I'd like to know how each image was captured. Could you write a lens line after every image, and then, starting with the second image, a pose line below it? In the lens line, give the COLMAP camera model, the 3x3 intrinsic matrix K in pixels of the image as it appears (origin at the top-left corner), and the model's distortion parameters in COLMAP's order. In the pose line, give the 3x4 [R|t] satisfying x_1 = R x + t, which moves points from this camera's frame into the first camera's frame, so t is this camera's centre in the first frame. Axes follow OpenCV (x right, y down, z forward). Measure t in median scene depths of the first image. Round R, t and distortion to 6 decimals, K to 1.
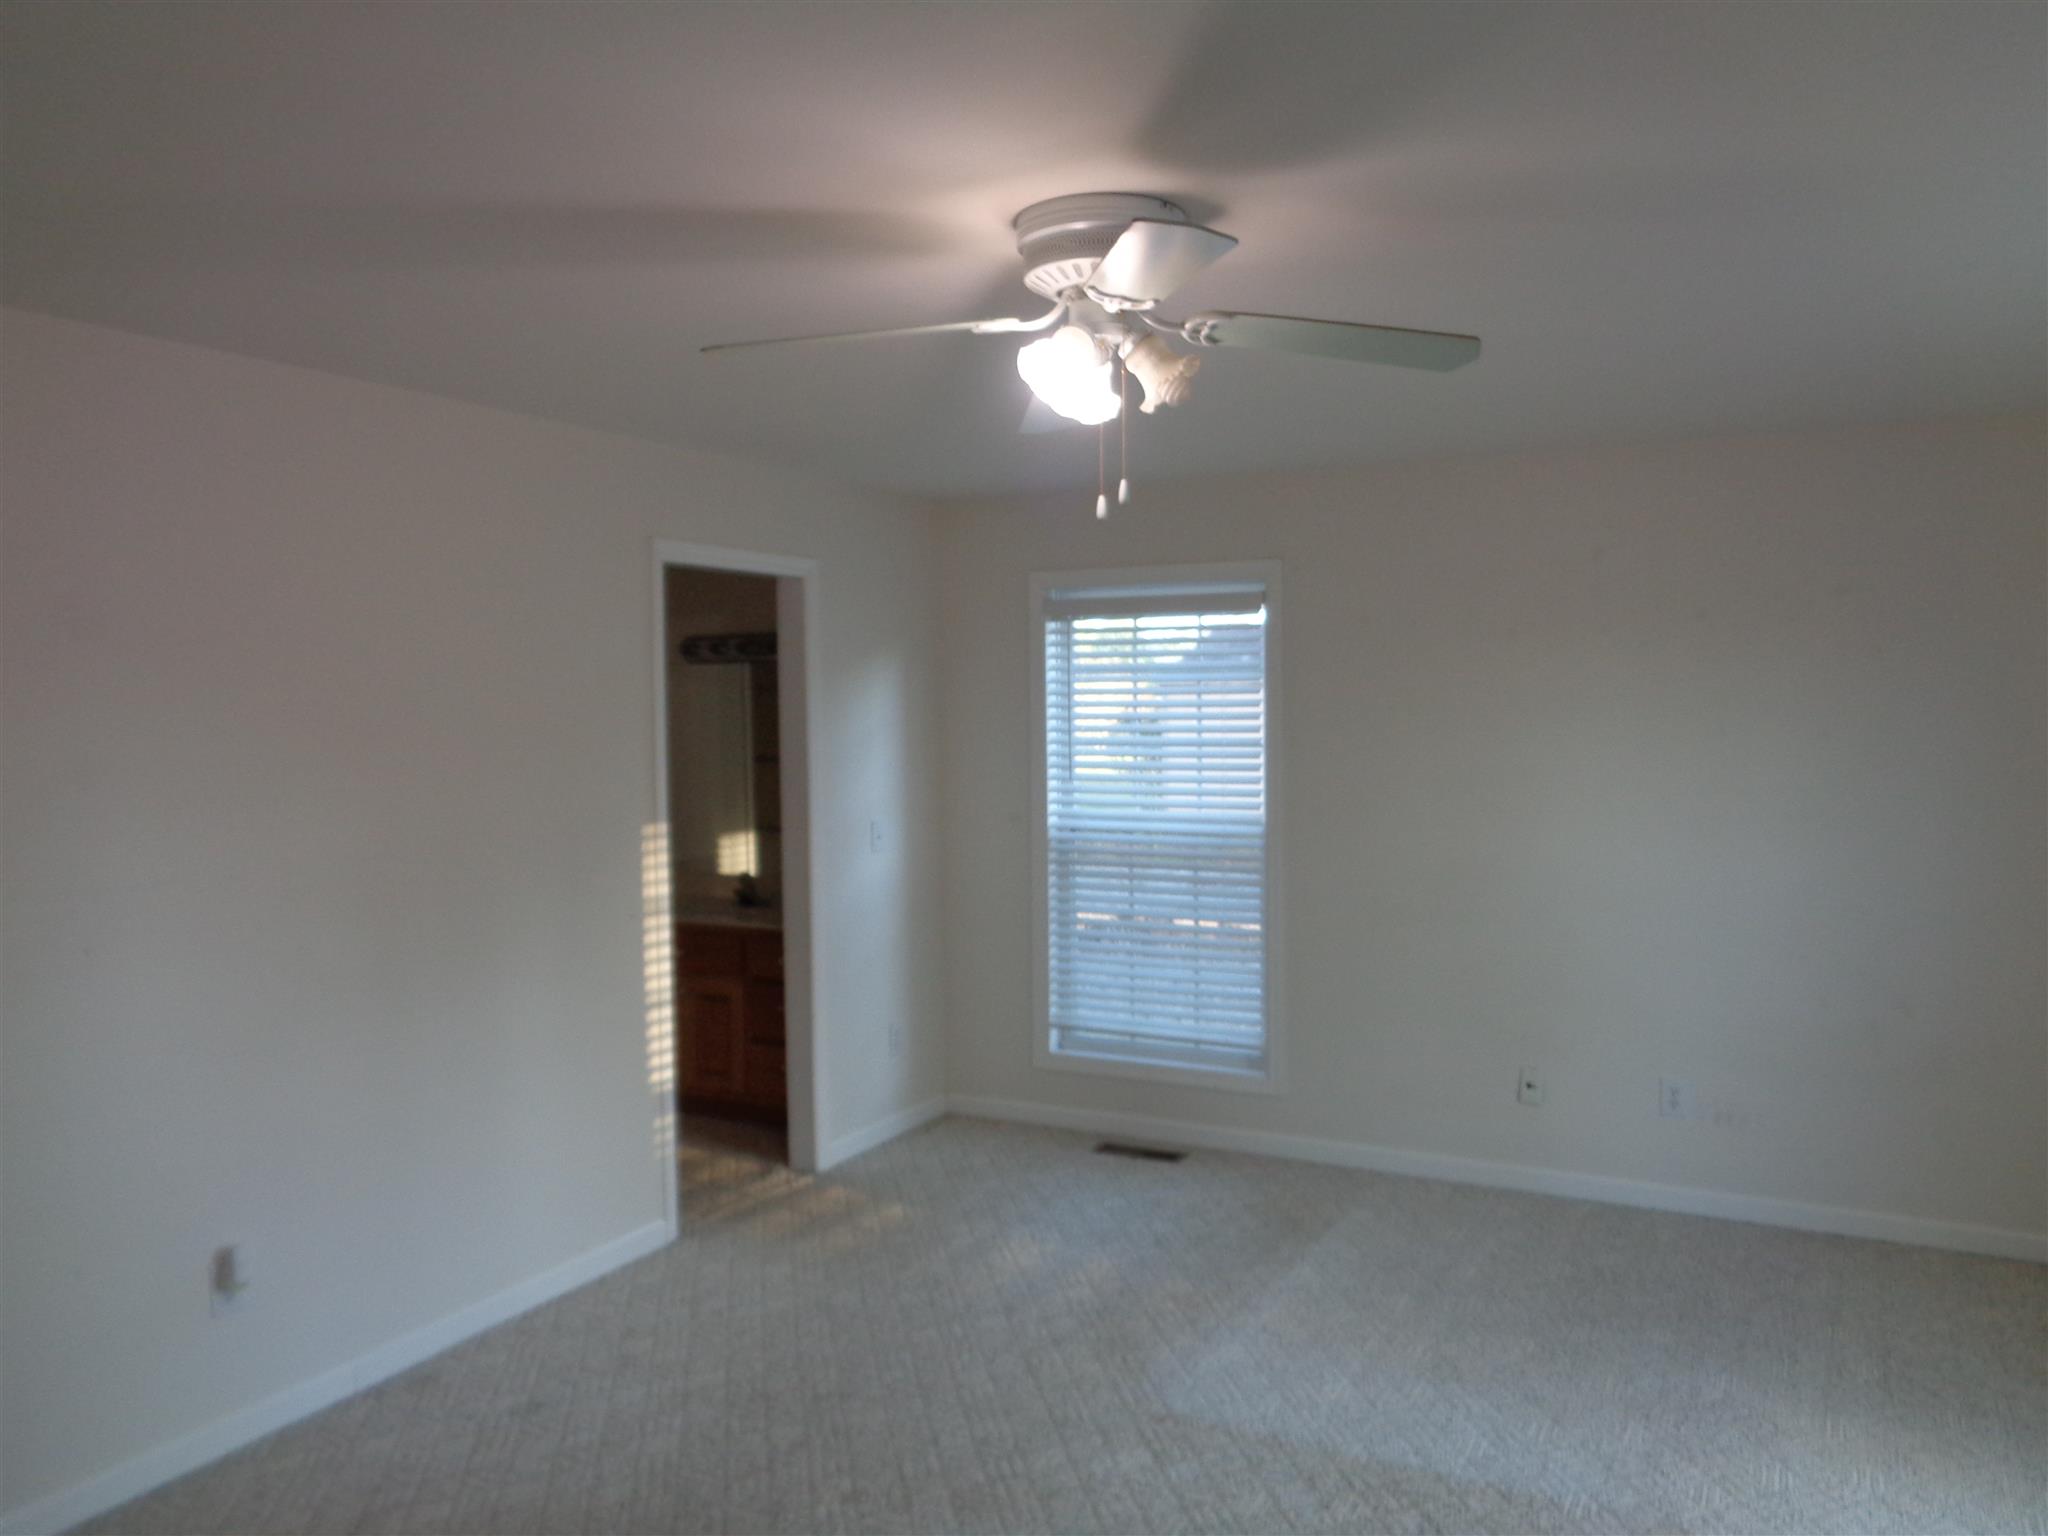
lens RADIAL K [[1540.4, 0, 1025.1], [0, 1540.4, 770.1], [0, 0, 1]] dist [0.025676, -0.007588]
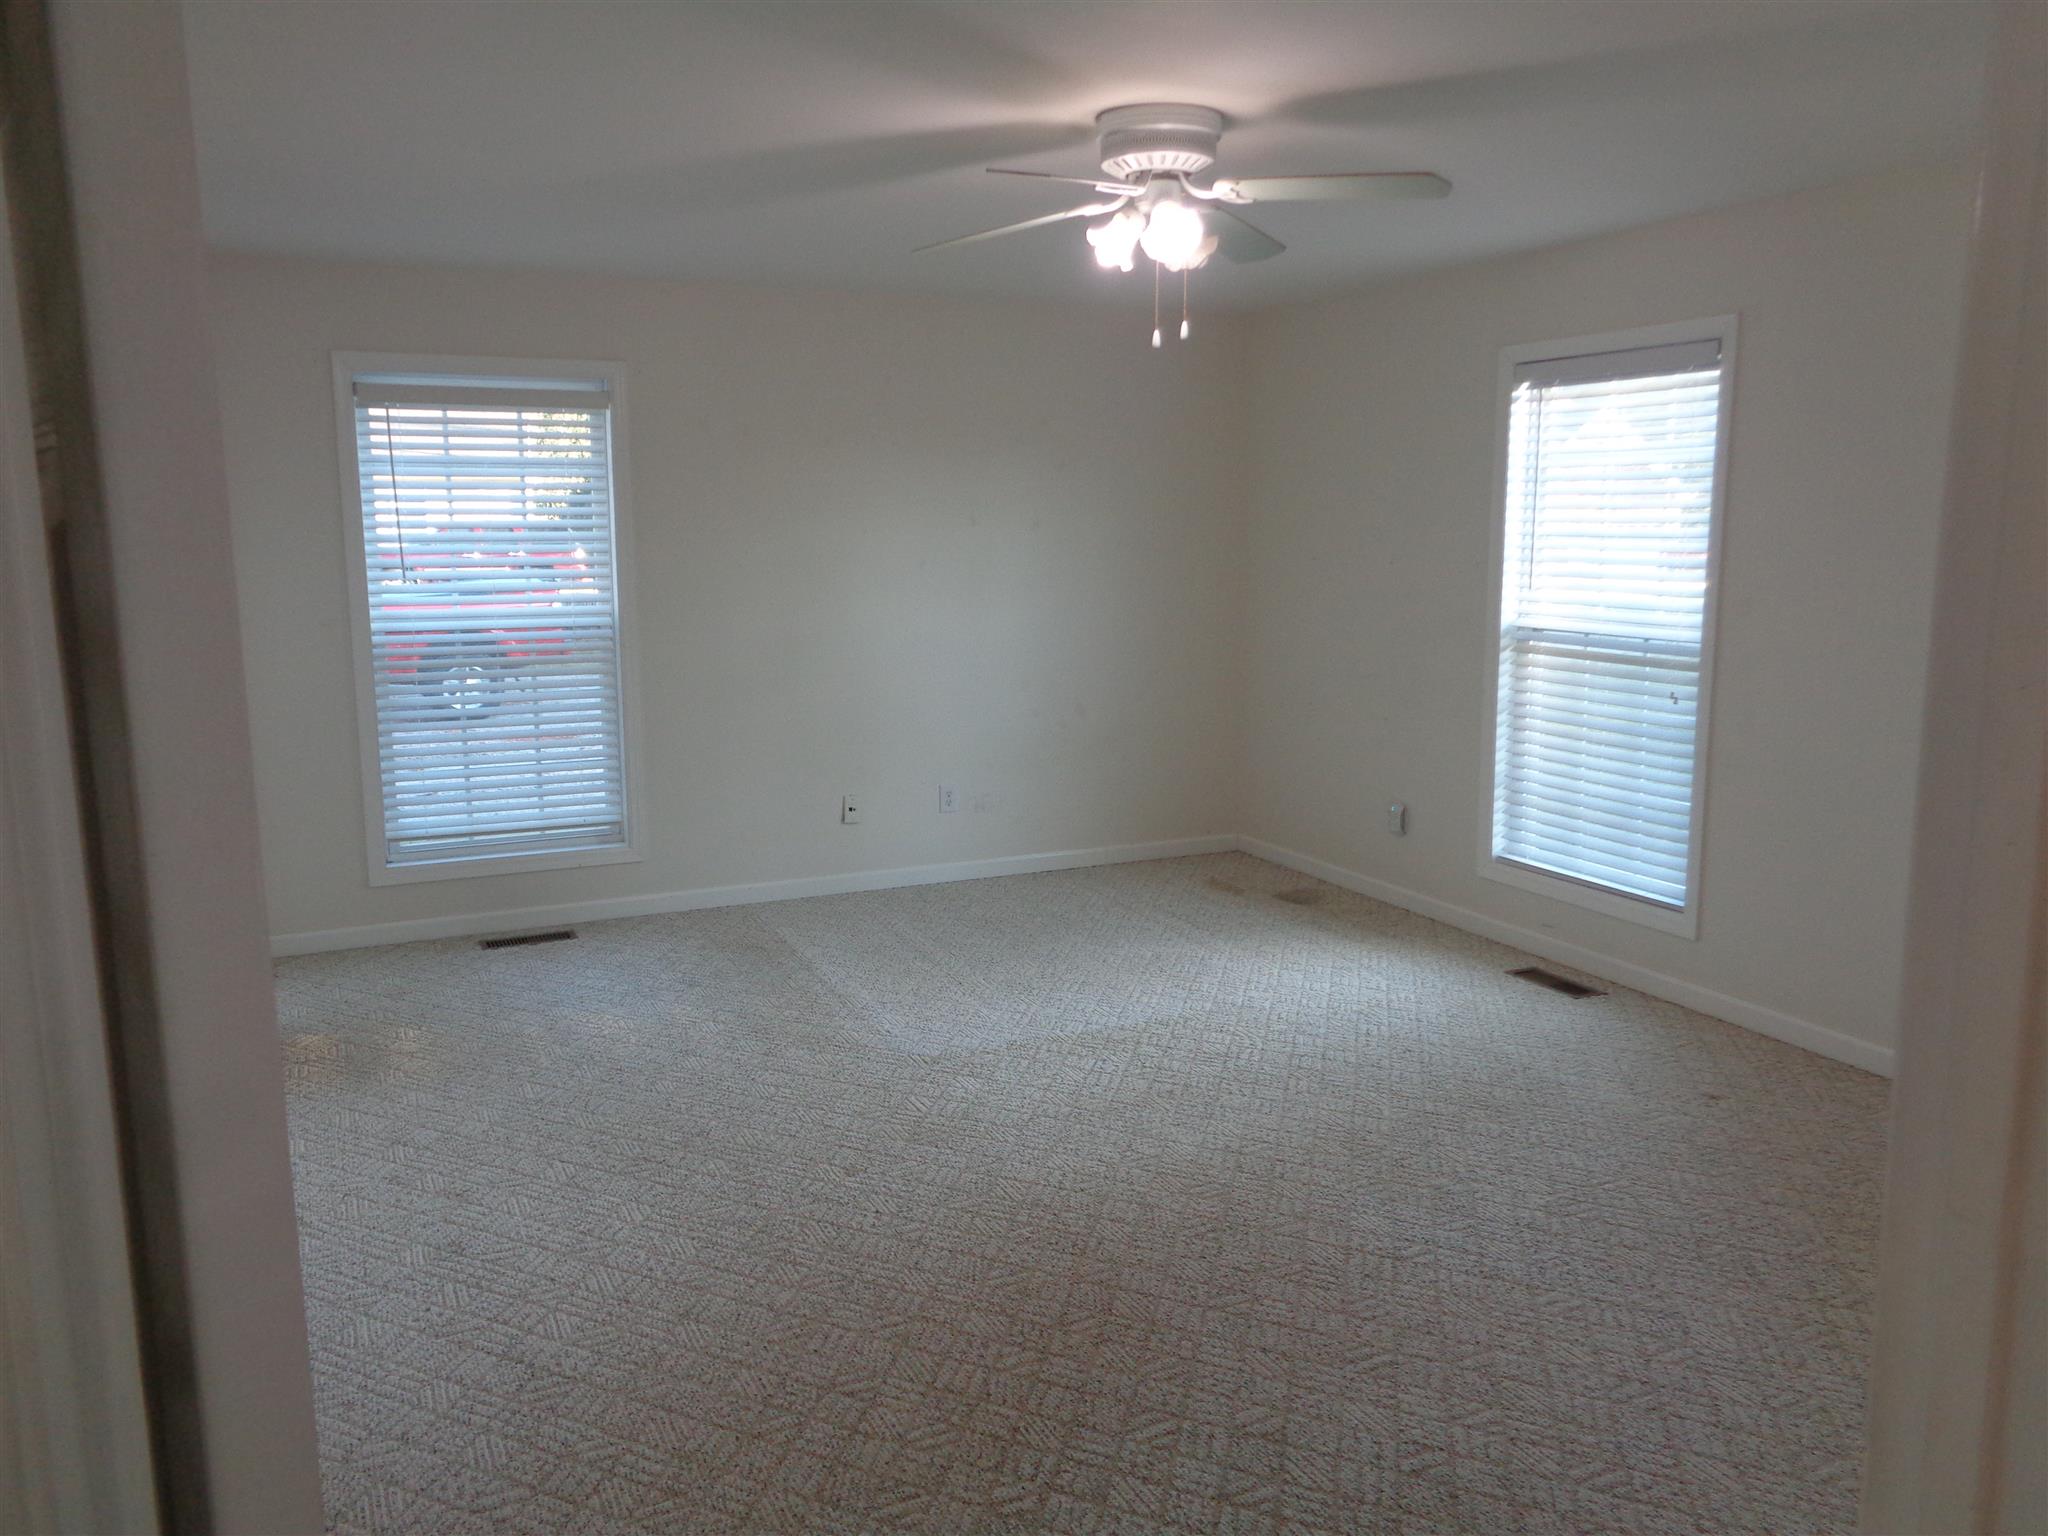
lens RADIAL K [[1540.4, 0, 1025.9], [0, 1540.4, 769.5], [0, 0, 1]] dist [0.025676, -0.007588]
pose [[0.609700, -0.125328, 0.782662, -0.579067], [0.033977, 0.990645, 0.132164, 0.010742], [-0.791904, -0.053988, 0.608254, 0.126293]]
